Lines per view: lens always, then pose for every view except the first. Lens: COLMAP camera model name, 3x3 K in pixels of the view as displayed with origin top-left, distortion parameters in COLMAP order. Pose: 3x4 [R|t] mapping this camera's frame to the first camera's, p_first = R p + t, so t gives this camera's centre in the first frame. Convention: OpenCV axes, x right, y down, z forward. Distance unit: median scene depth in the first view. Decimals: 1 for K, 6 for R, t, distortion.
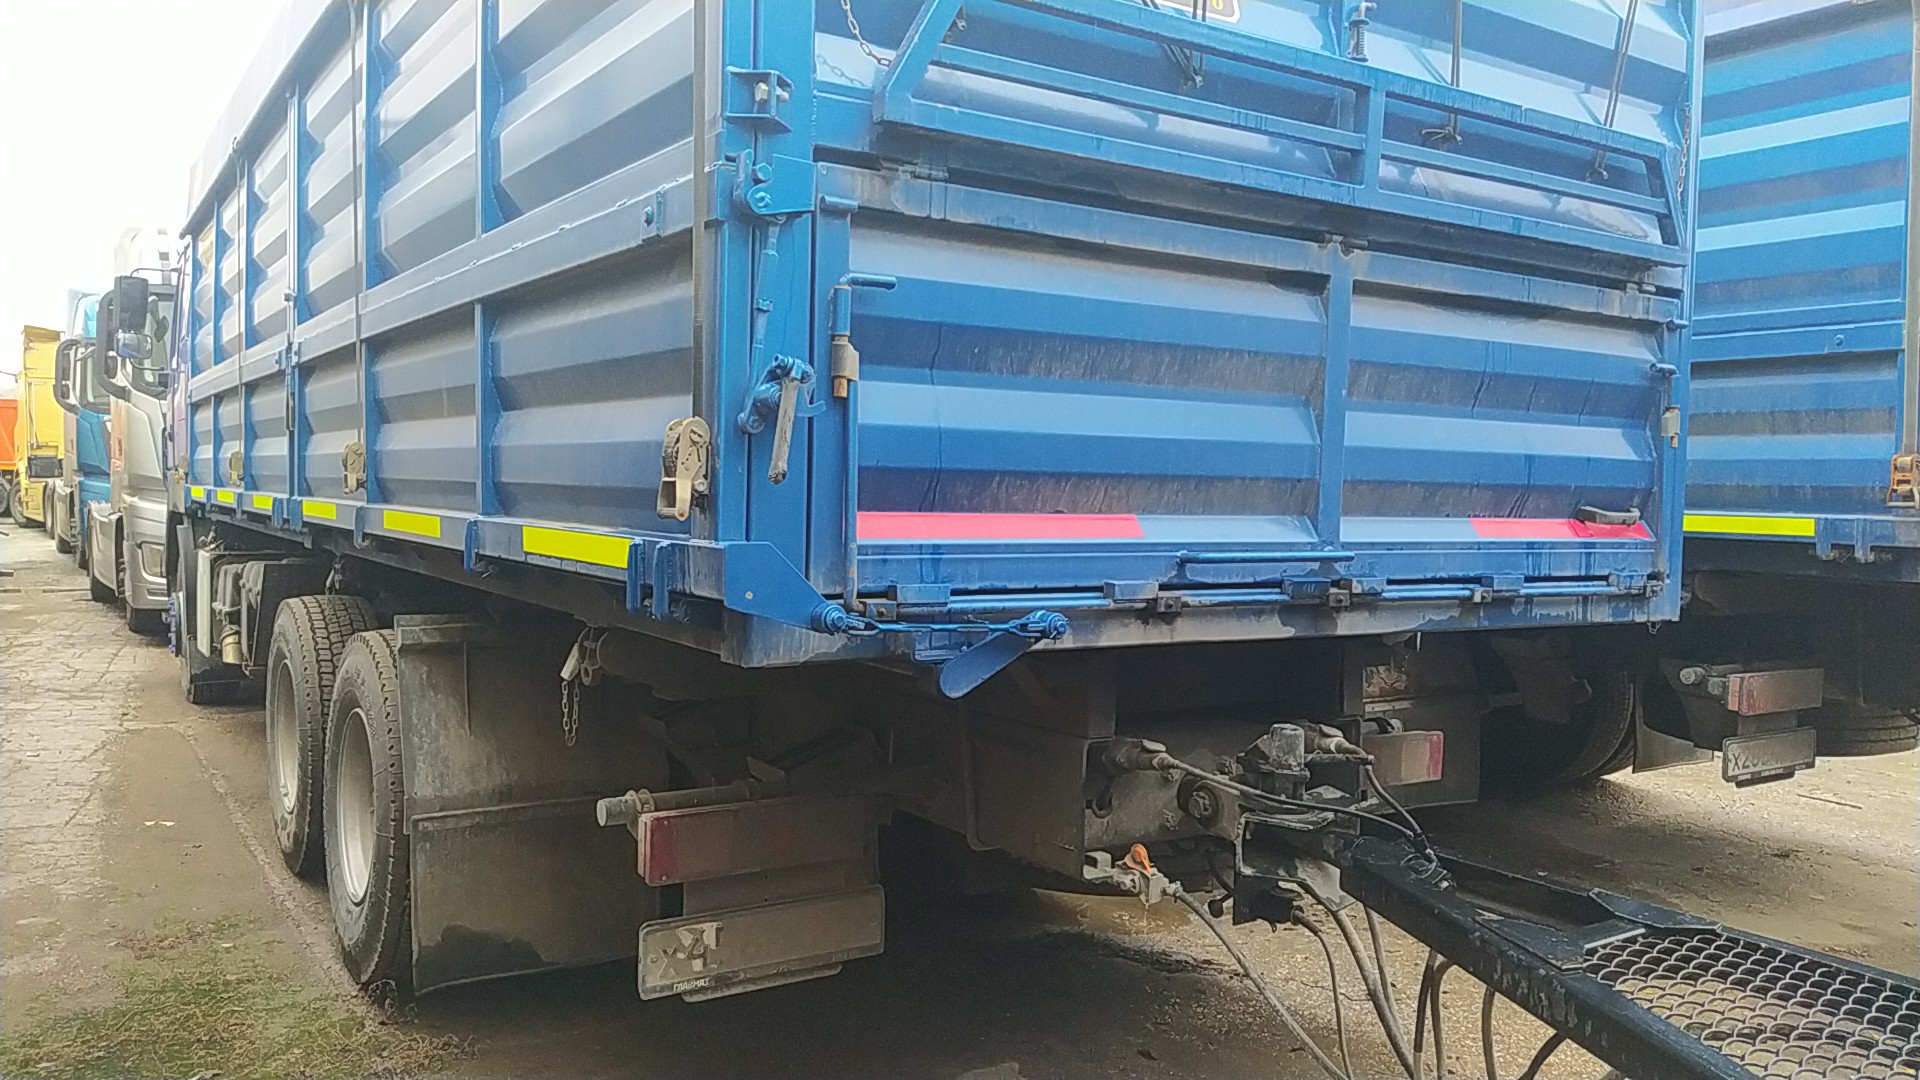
lens RADIAL K [[1426.5, 0, 960.0], [0, 1426.5, 540.0], [0, 0, 1]] dist [0.096197, -0.002881]
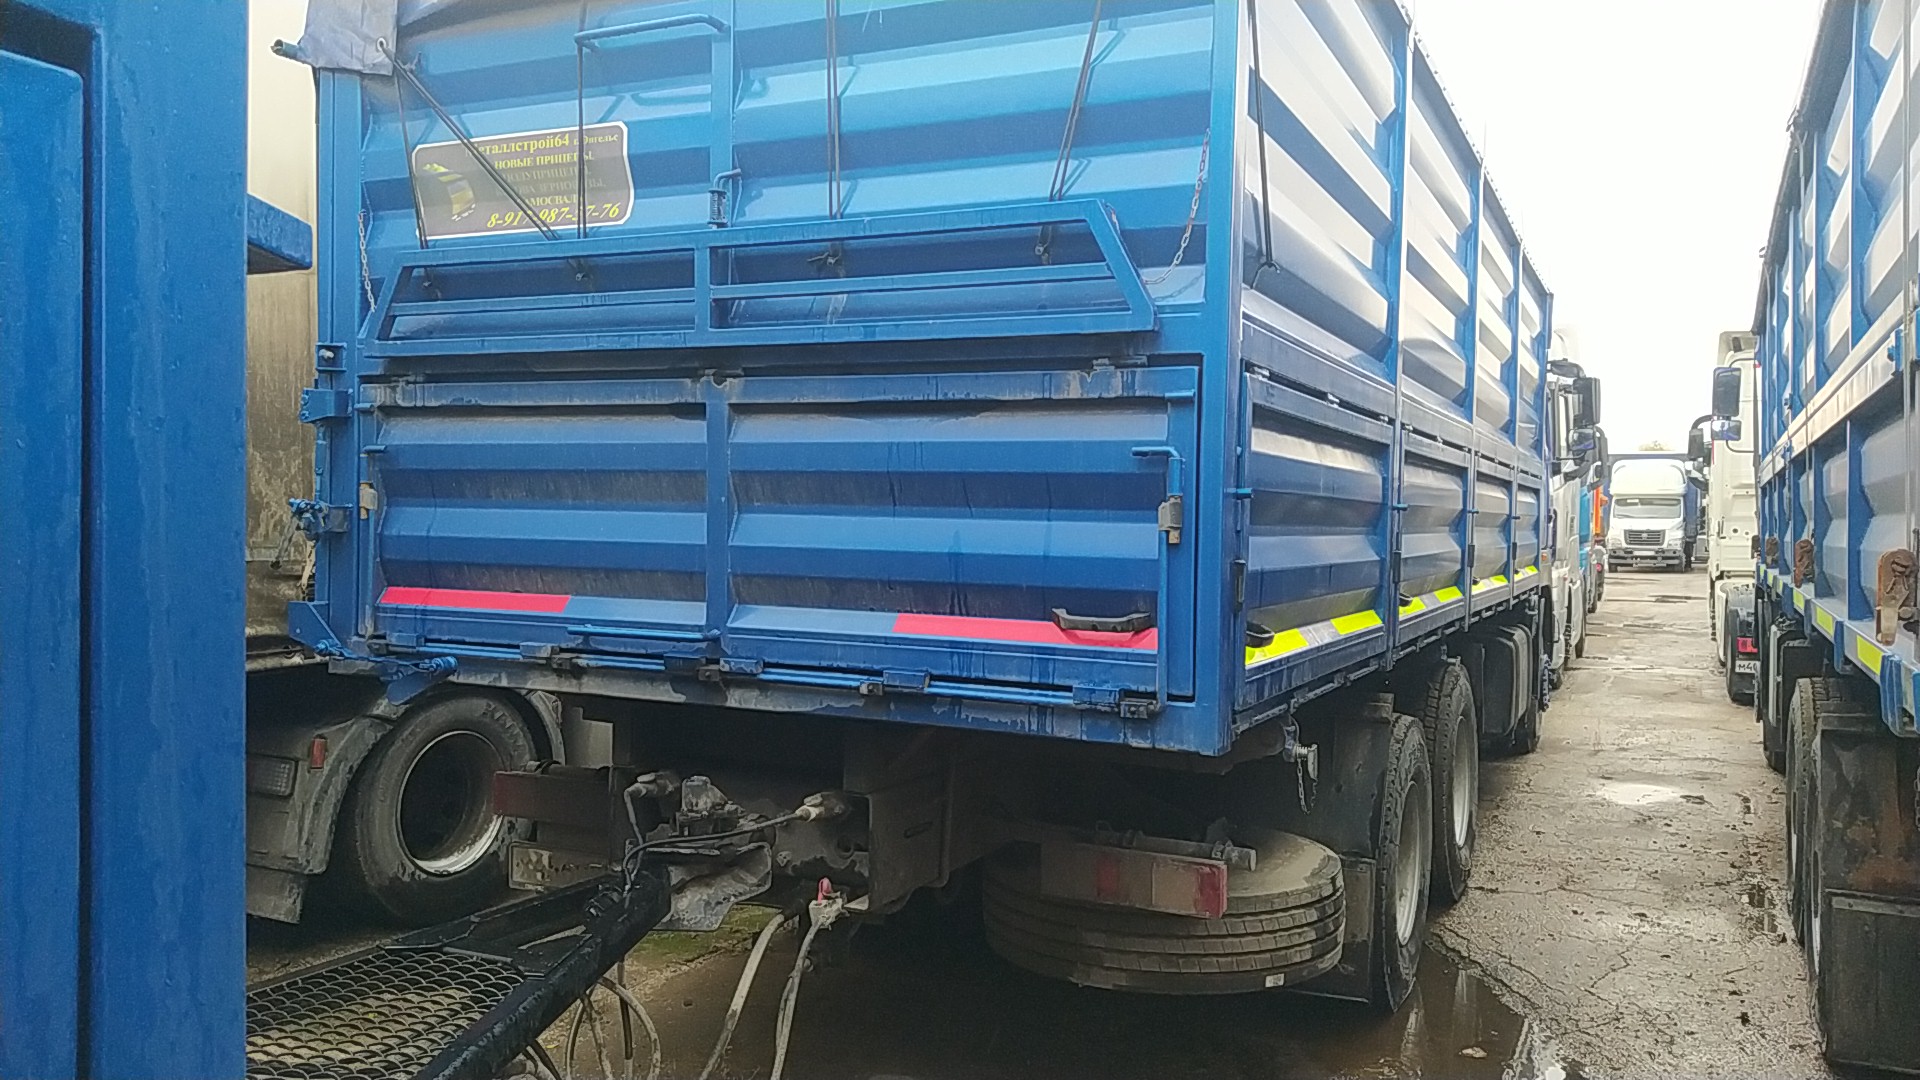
lens RADIAL K [[1426.5, 0, 960.0], [0, 1426.5, 540.0], [0, 0, 1]] dist [0.096197, -0.002881]
pose [[0.504726, 0.001179, -0.863279, 1.394853], [-0.039708, 0.998972, -0.021851, -0.052192], [0.862366, 0.045308, 0.504255, 0.587235]]
